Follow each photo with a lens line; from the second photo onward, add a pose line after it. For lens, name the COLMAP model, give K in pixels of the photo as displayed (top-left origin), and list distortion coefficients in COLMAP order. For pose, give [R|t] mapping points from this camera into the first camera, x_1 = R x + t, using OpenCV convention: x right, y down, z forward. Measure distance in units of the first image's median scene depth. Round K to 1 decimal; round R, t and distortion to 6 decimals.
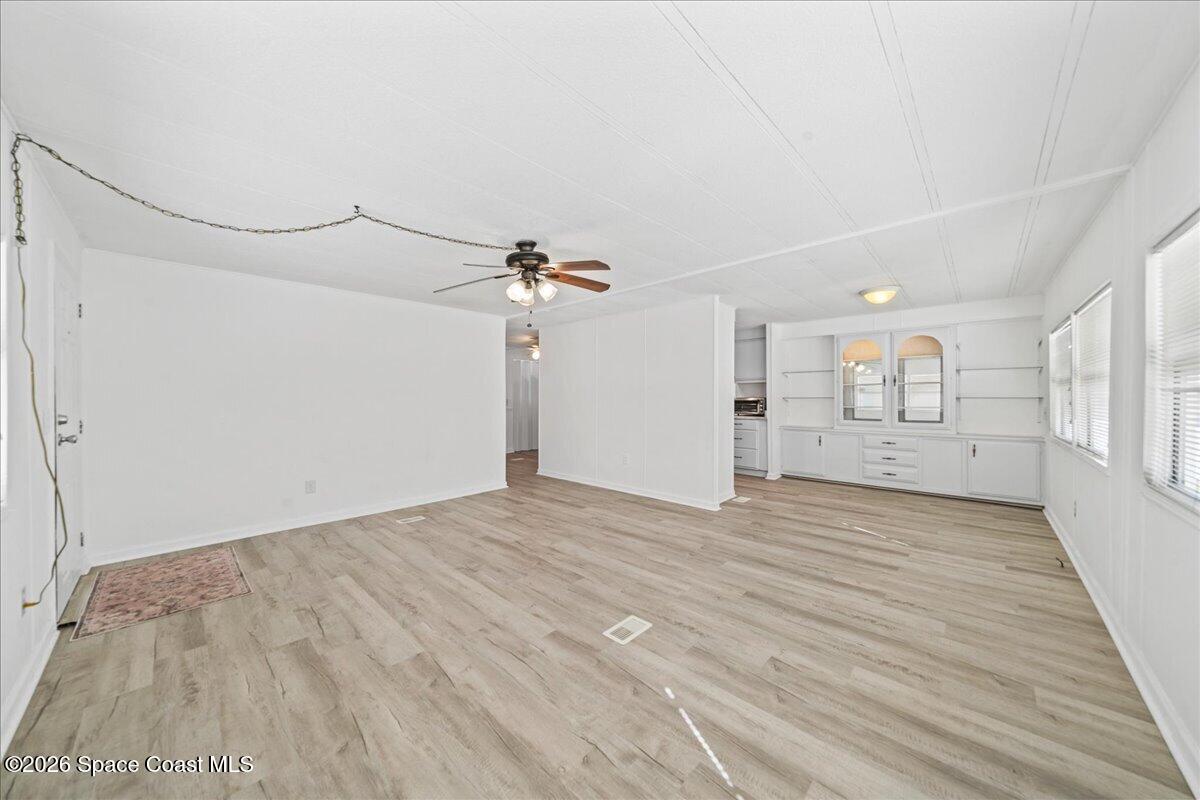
lens RADIAL K [[410.7, 0, 600.0], [0, 410.7, 400.0], [0, 0, 1]] dist [-0.003134, -0.000192]
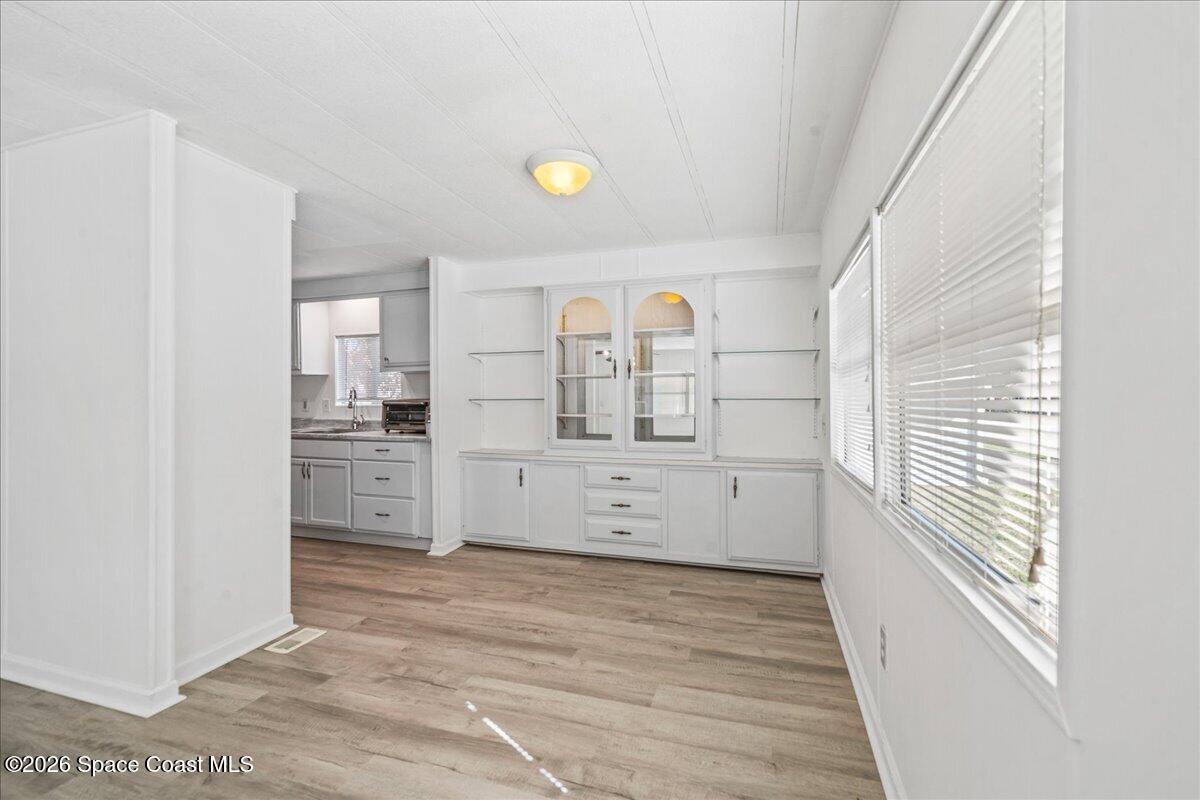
lens RADIAL K [[518.4, 0, 600.0], [0, 518.4, 400.0], [0, 0, 1]] dist [0.000589, -0.000036]
pose [[0.905902, 0.000356, 0.423488, 0.382264], [0.002597, 0.999976, -0.006395, 0.000638], [-0.423480, 0.006893, 0.905879, 0.366512]]
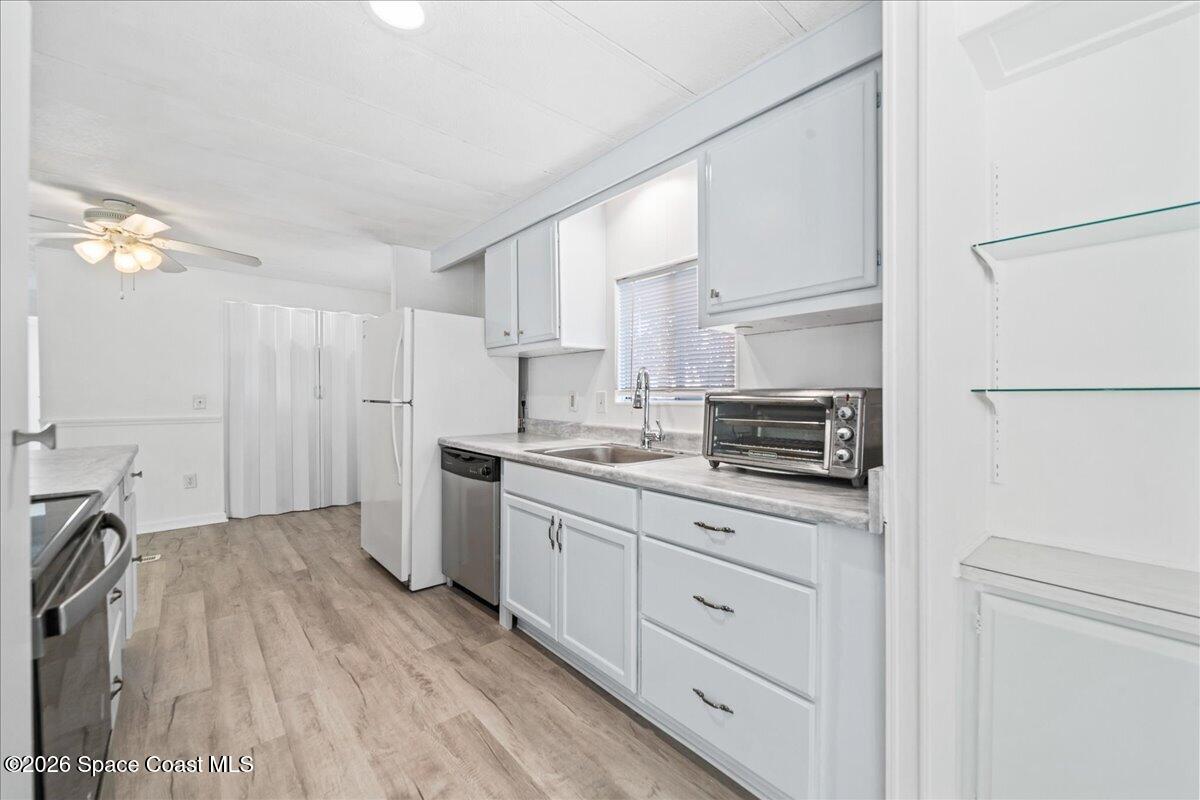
lens RADIAL K [[474.6, 0, 600.0], [0, 474.6, 400.0], [0, 0, 1]] dist [-0.001601, -0.000138]
pose [[0.994764, 0.004720, -0.102091, 0.380099], [-0.004582, 0.999988, 0.001581, 0.000192], [0.102098, -0.001105, 0.994774, 0.968773]]
